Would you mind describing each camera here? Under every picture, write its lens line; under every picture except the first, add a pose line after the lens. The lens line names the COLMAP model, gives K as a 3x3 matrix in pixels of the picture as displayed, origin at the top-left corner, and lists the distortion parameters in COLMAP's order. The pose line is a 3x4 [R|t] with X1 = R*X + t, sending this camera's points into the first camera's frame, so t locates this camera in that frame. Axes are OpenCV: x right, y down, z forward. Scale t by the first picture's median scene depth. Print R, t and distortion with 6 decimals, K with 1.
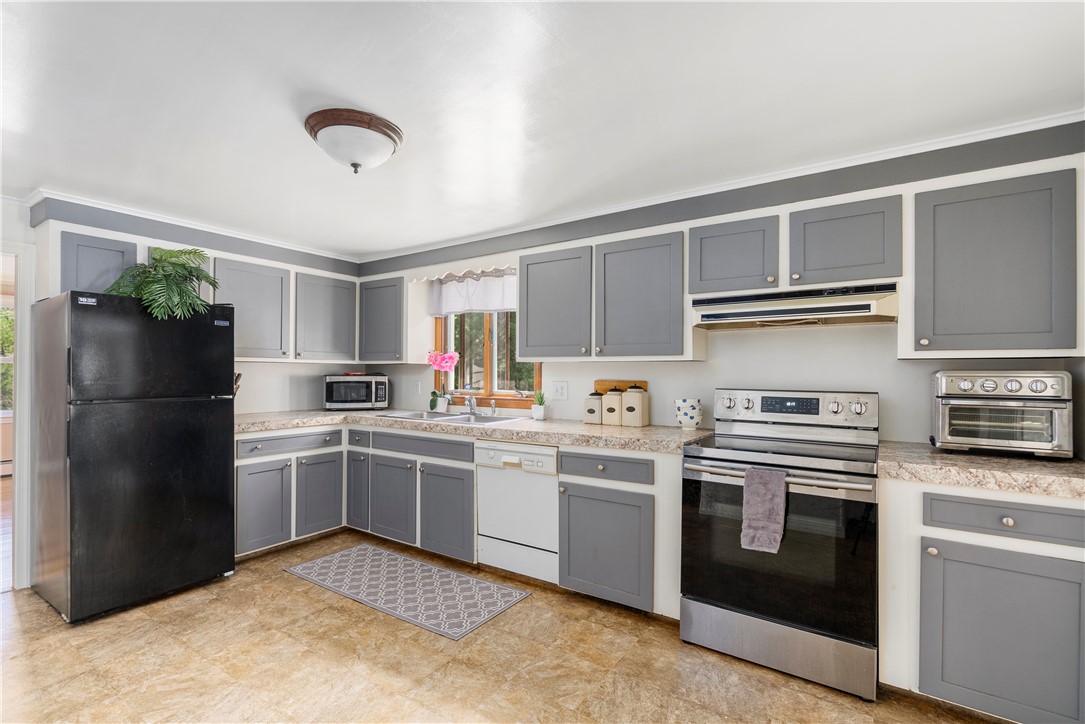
lens RADIAL K [[511.1, 0, 545.7], [0, 511.1, 367.4], [0, 0, 1]] dist [-0.004112, -0.000249]
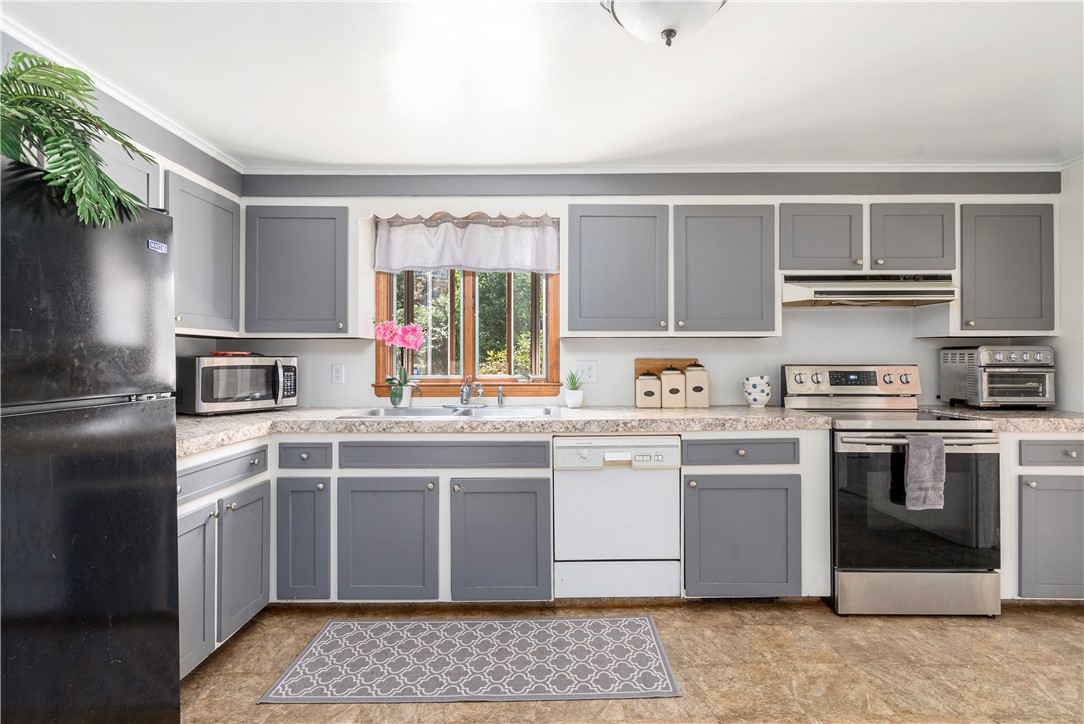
lens RADIAL K [[552.0, 0, 565.7], [0, 552.0, 353.2], [0, 0, 1]] dist [0.001702, 0.000817]
pose [[0.815929, -0.000490, 0.578152, -0.641888], [0.000409, 1.000000, 0.000269, 0.017677], [-0.578152, 0.000017, 0.815929, 0.344692]]
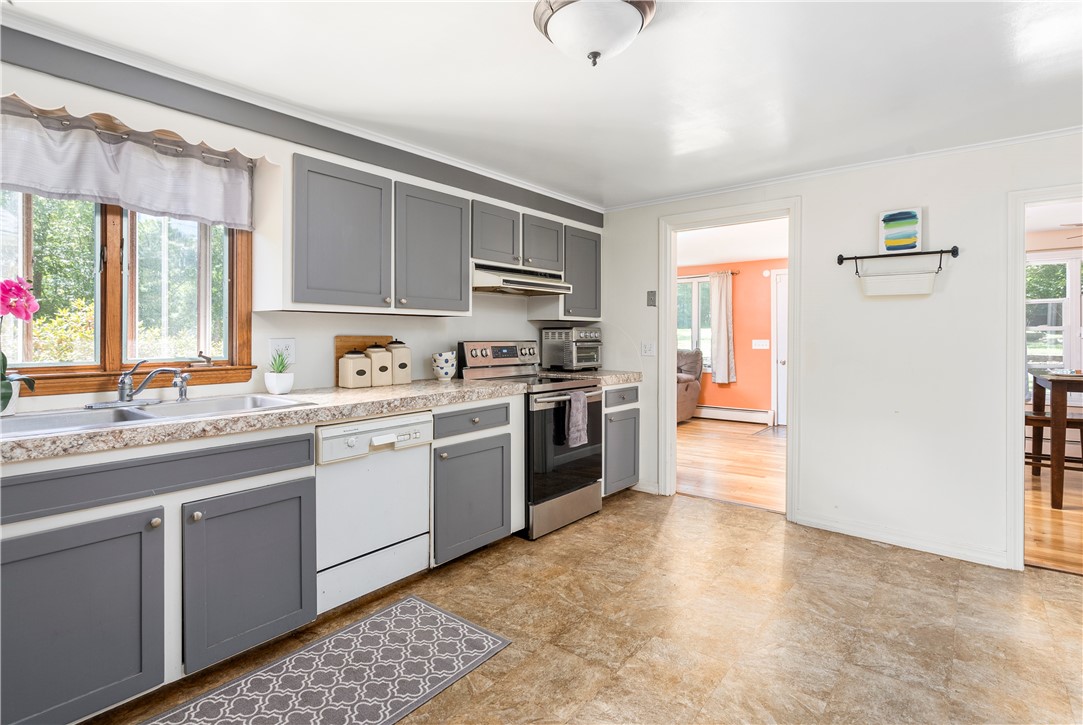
lens RADIAL K [[545.1, 0, 527.9], [0, 545.1, 336.3], [0, 0, 1]] dist [-0.000835, 0.000314]
pose [[0.084965, -0.005732, 0.996367, -0.860656], [-0.008489, 0.999943, 0.006477, 0.020391], [-0.996348, -0.009008, 0.084912, 0.729449]]
